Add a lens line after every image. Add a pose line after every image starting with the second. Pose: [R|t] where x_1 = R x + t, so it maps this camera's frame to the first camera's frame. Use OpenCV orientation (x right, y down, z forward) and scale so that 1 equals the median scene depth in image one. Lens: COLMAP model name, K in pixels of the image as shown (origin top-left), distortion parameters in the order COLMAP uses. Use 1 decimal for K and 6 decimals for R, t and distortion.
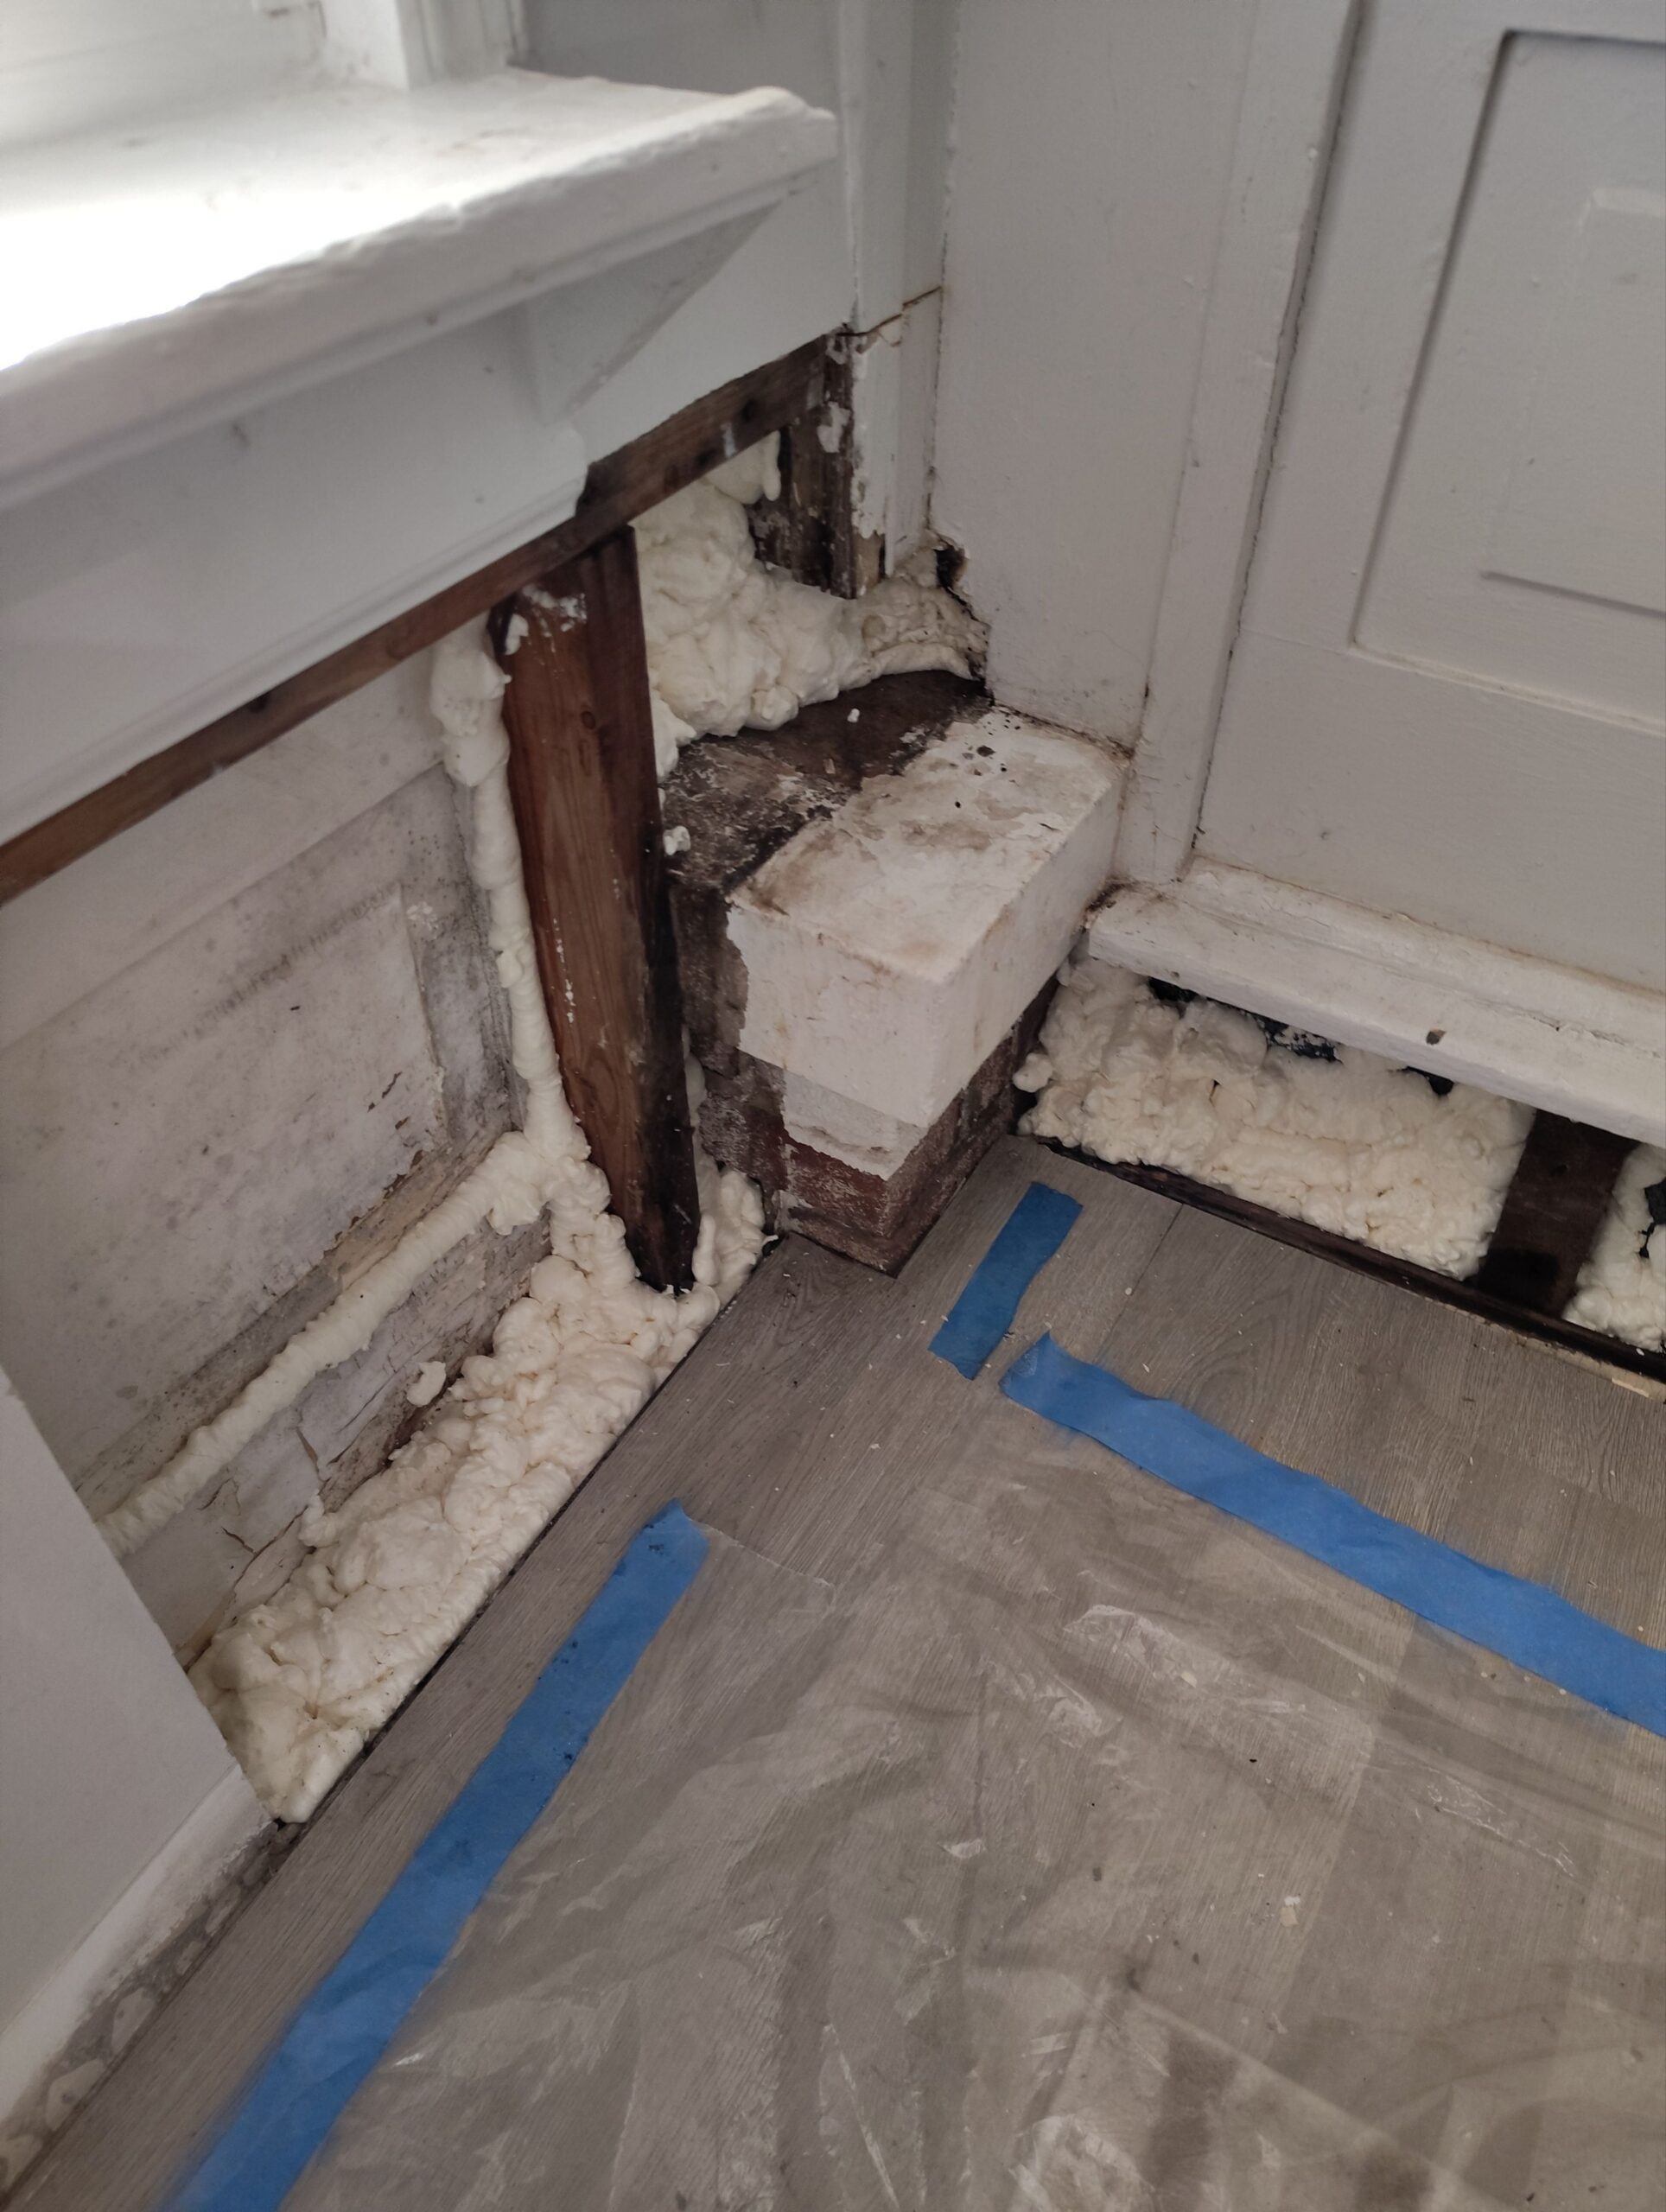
lens RADIAL K [[1547.8, 0, 875.5], [0, 1547.8, 1103.9], [0, 0, 1]] dist [0.004328, -0.001448]
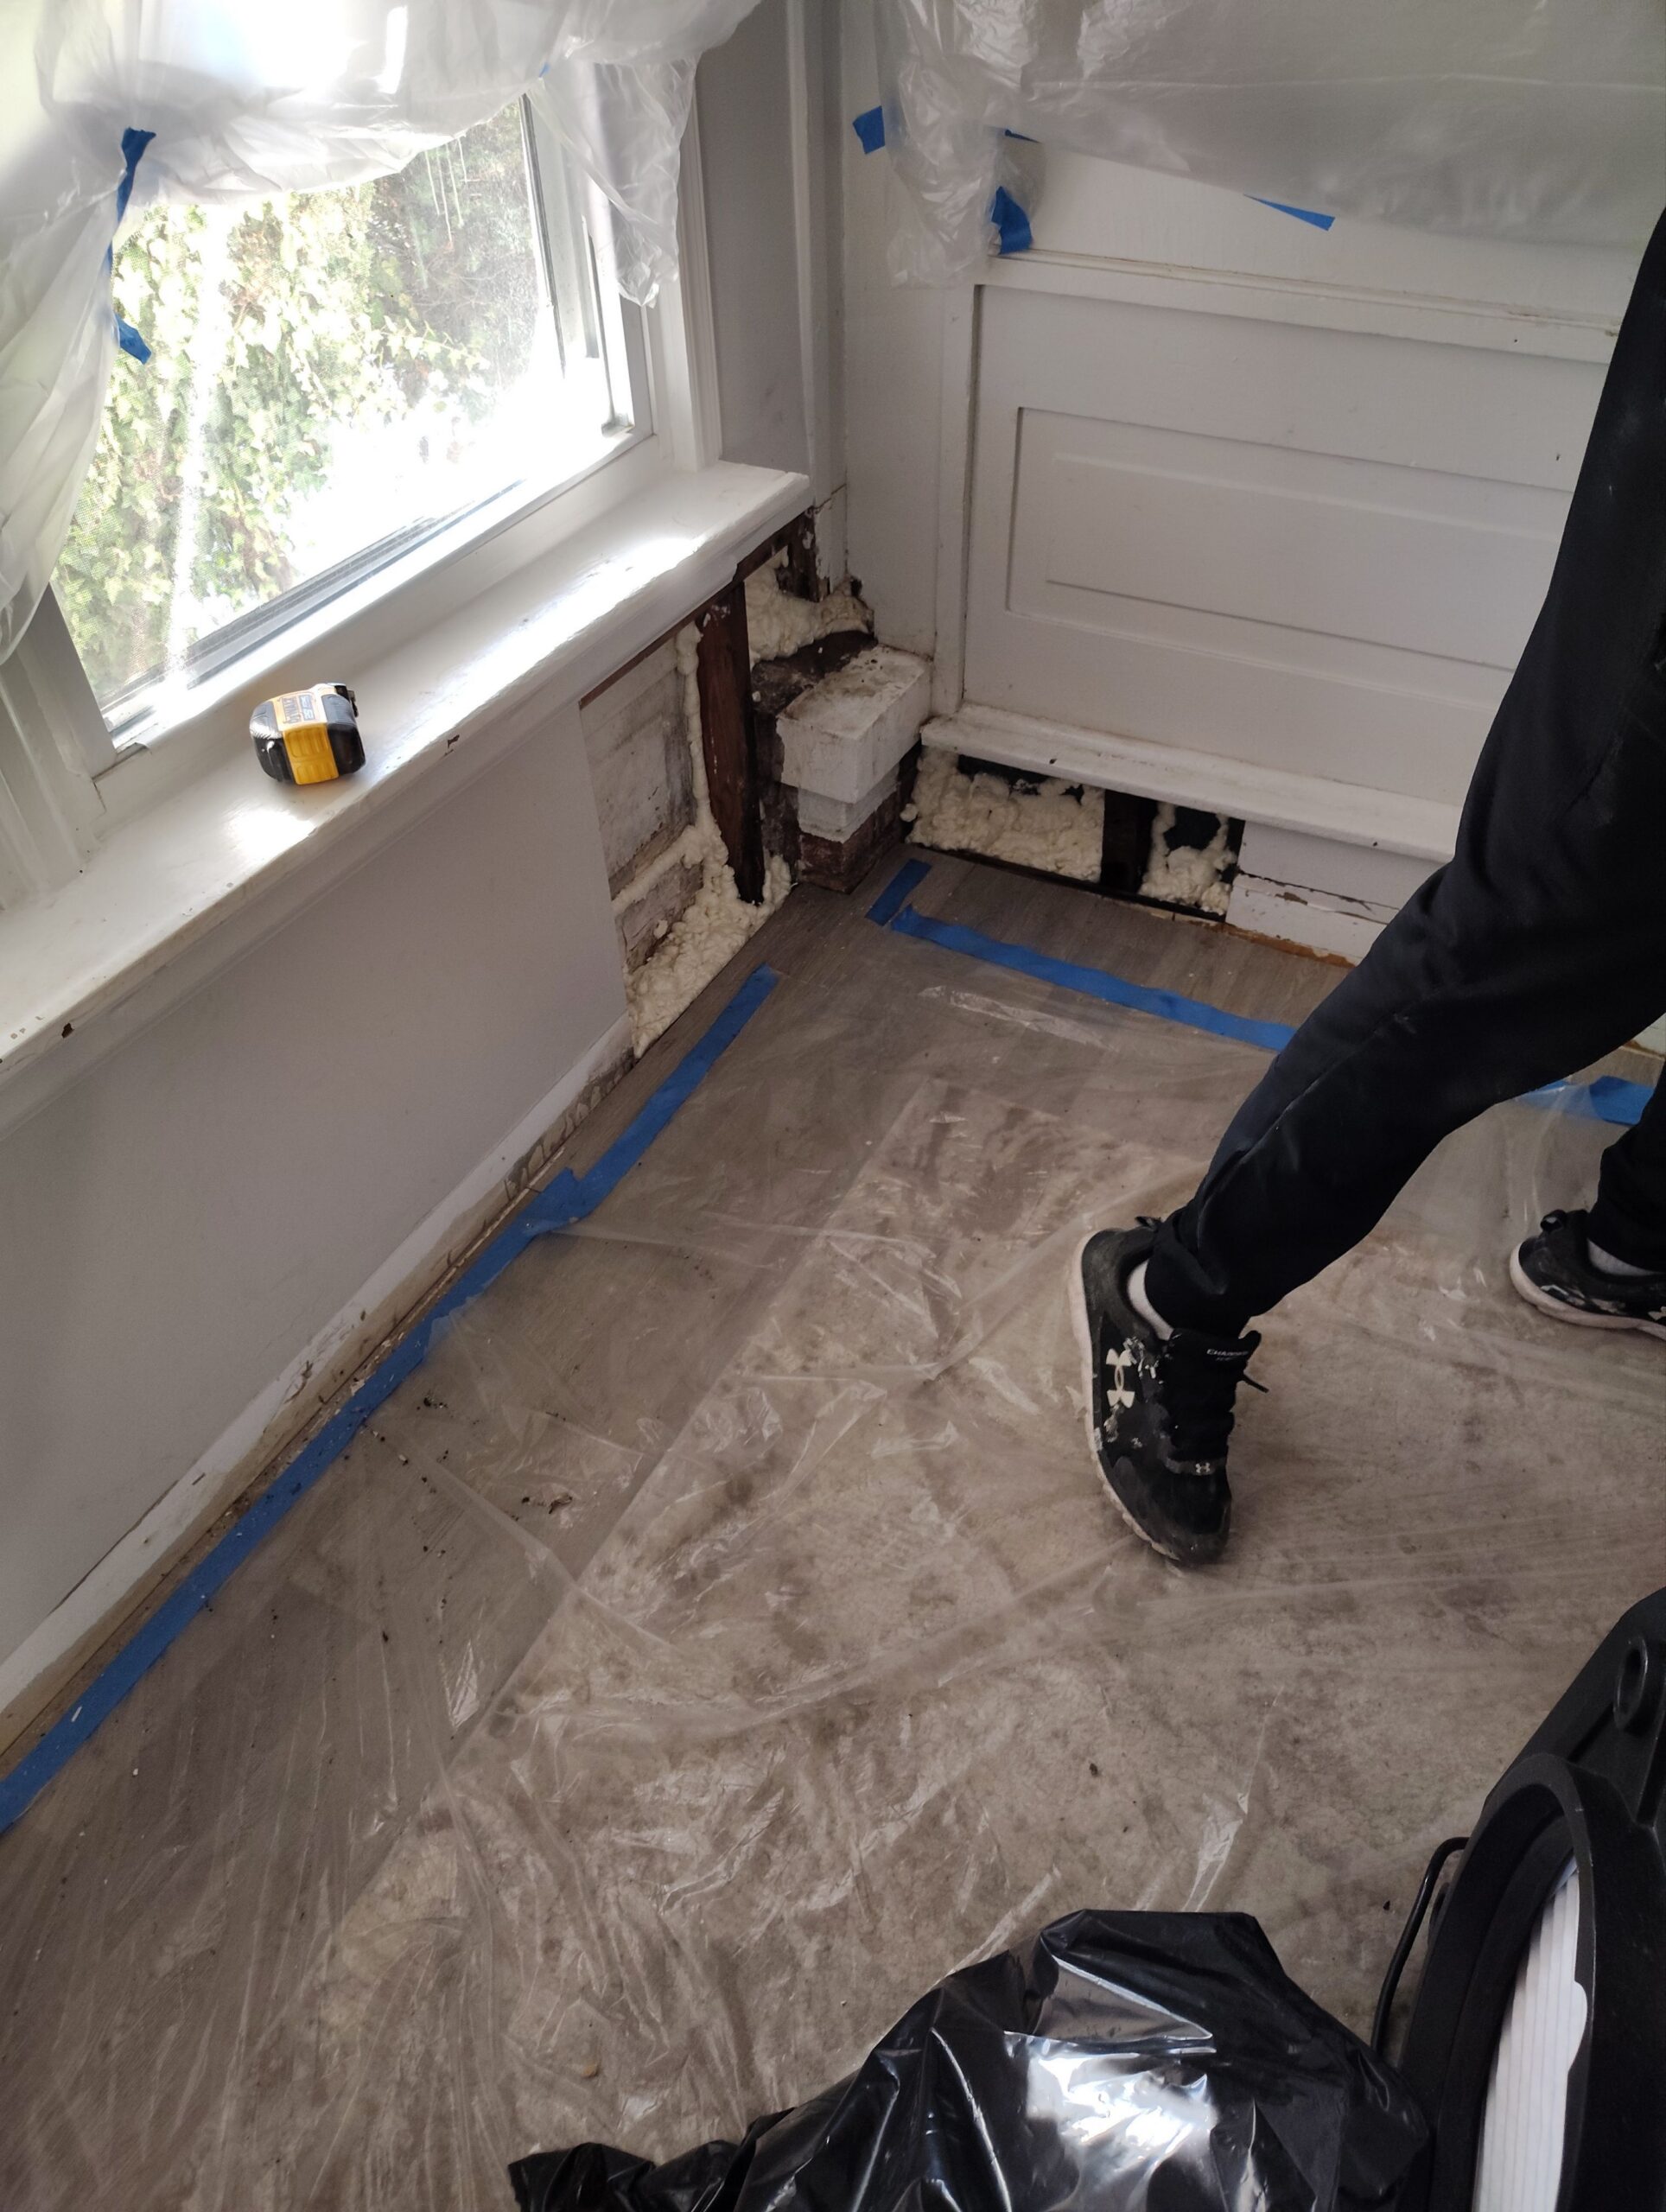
lens RADIAL K [[1567.0, 0, 833.0], [0, 1567.0, 1106.0], [0, 0, 1]] dist [0.012137, 0.000626]
pose [[0.998740, -0.046812, -0.018080, 0.017079], [0.046684, 0.998882, -0.007400, 0.494678], [0.018406, 0.006547, 0.999809, -1.493403]]
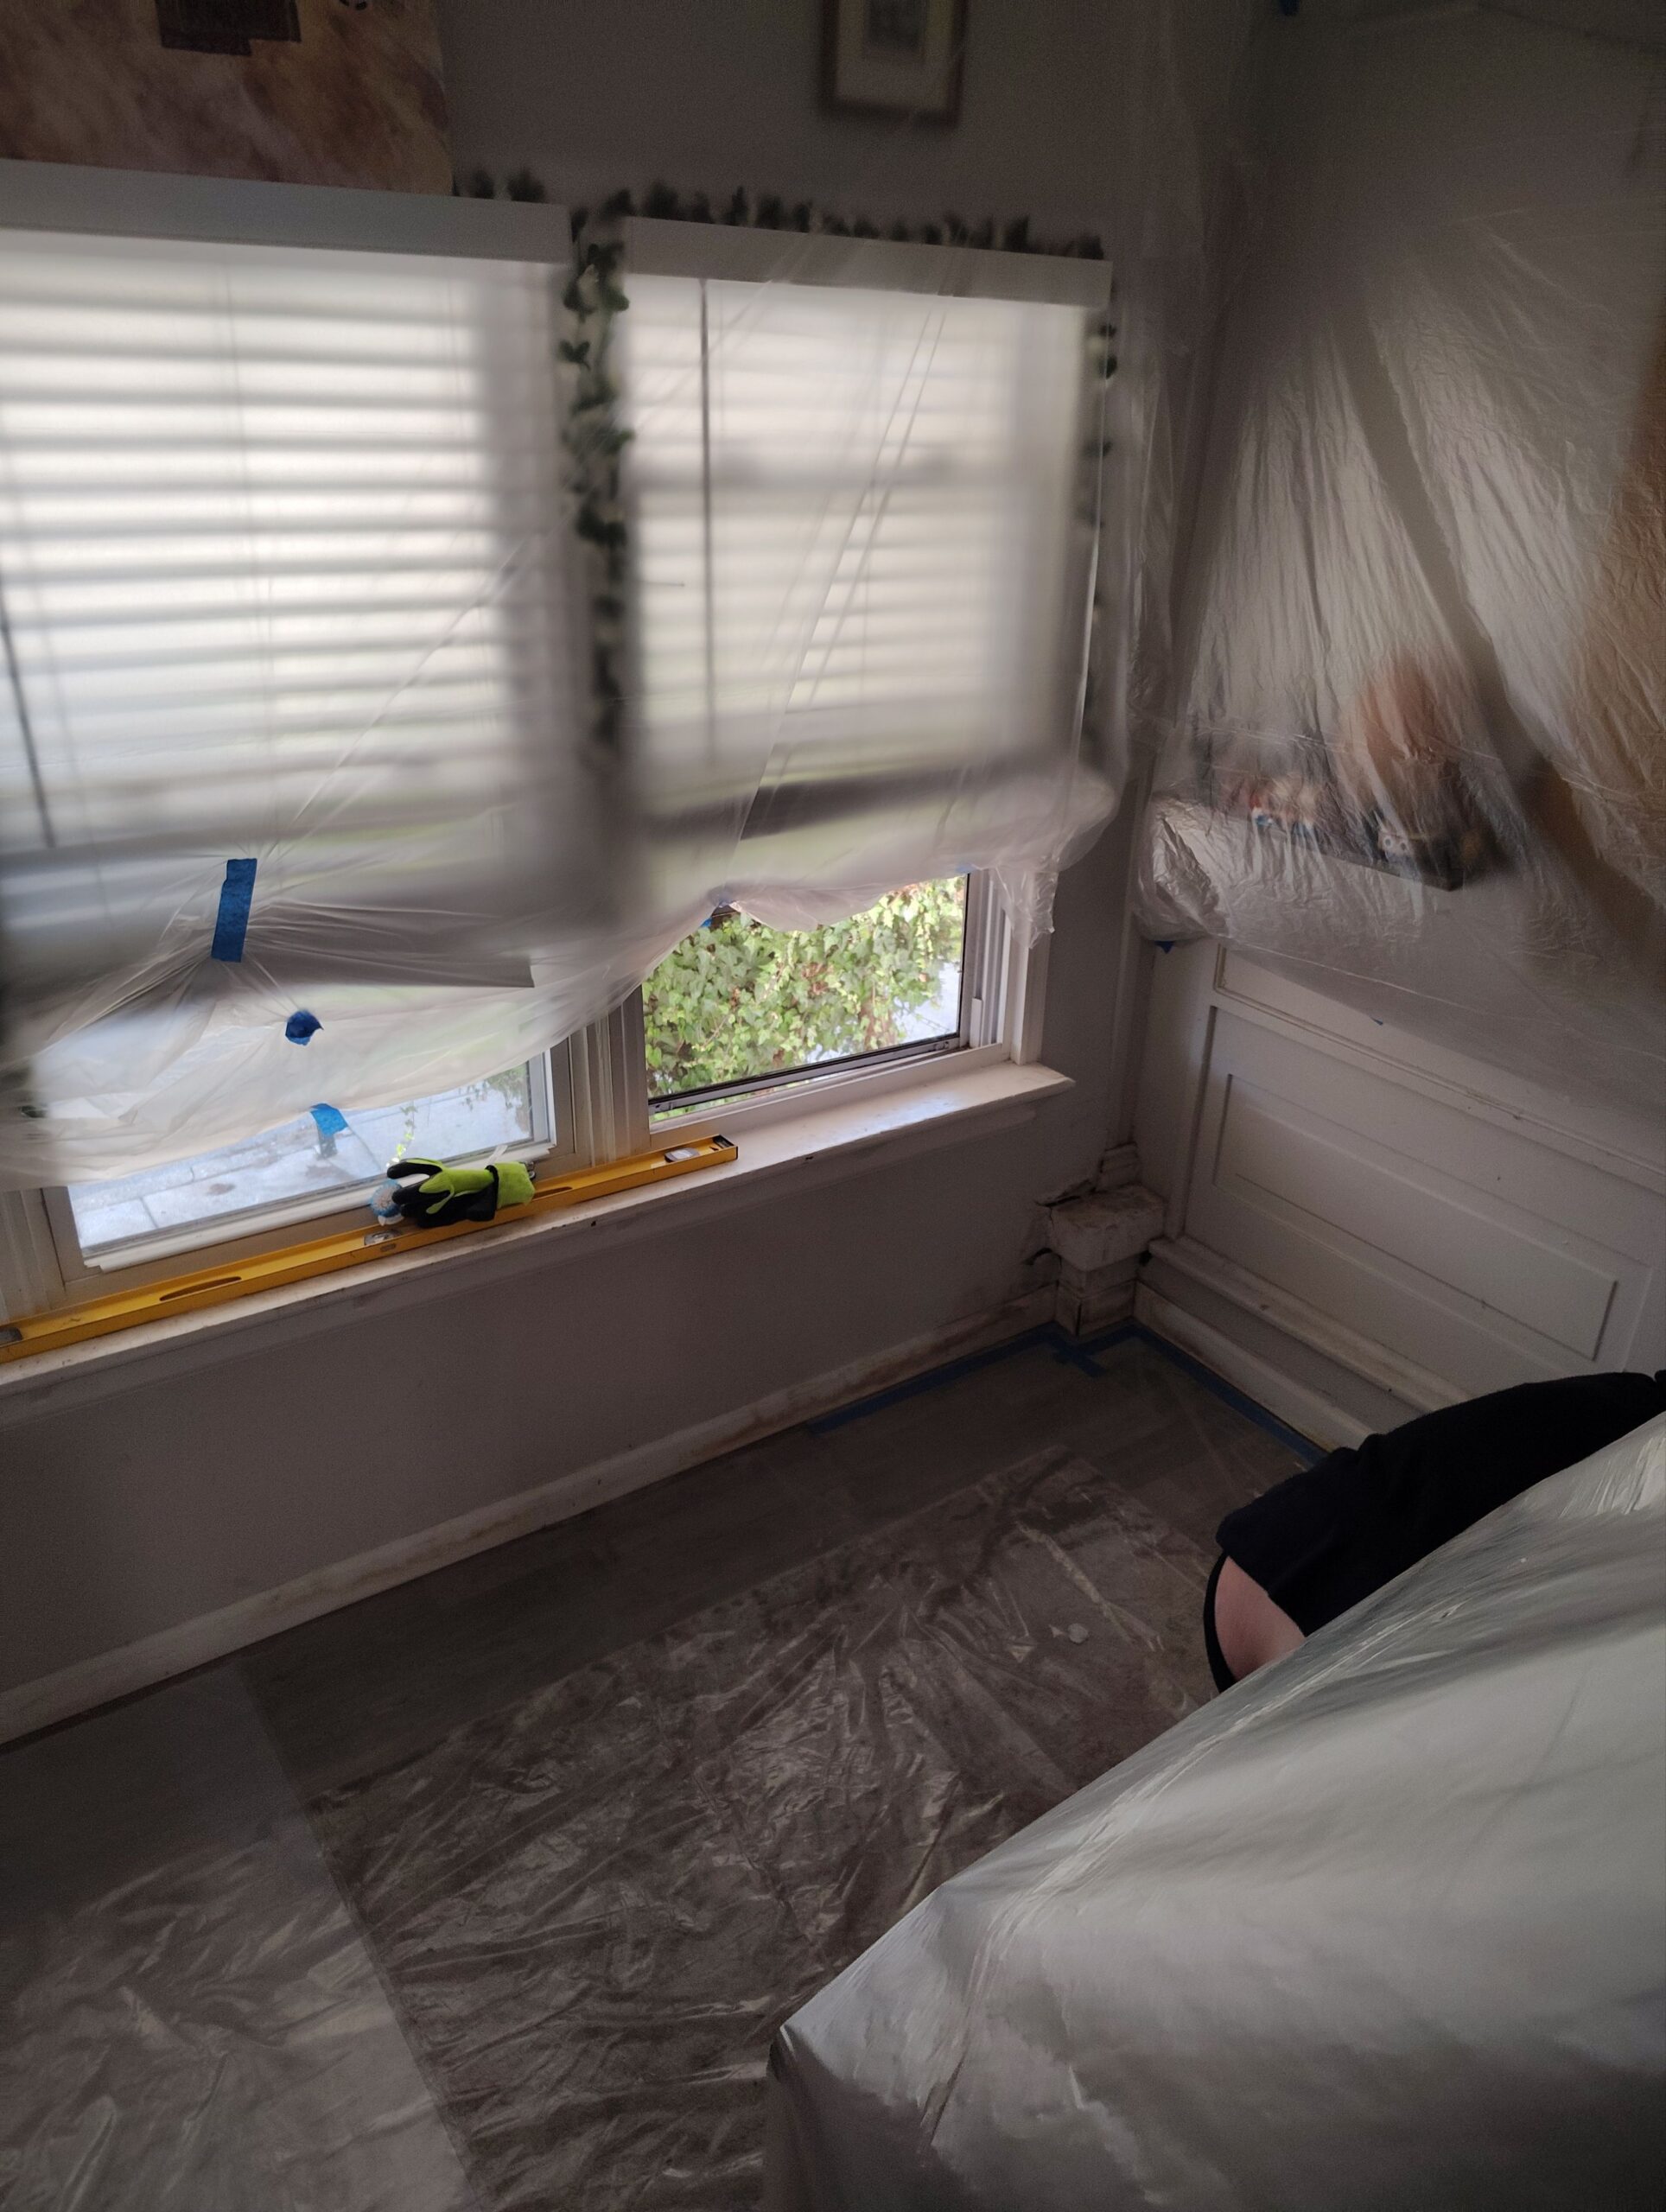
lens RADIAL K [[1567.0, 0, 833.0], [0, 1567.0, 1106.0], [0, 0, 1]] dist [0.012137, 0.000626]
pose [[0.898513, 0.191295, -0.395069, 0.906208], [-0.307865, 0.916186, -0.256559, 0.809389], [0.312878, 0.352149, 0.882099, -2.780331]]
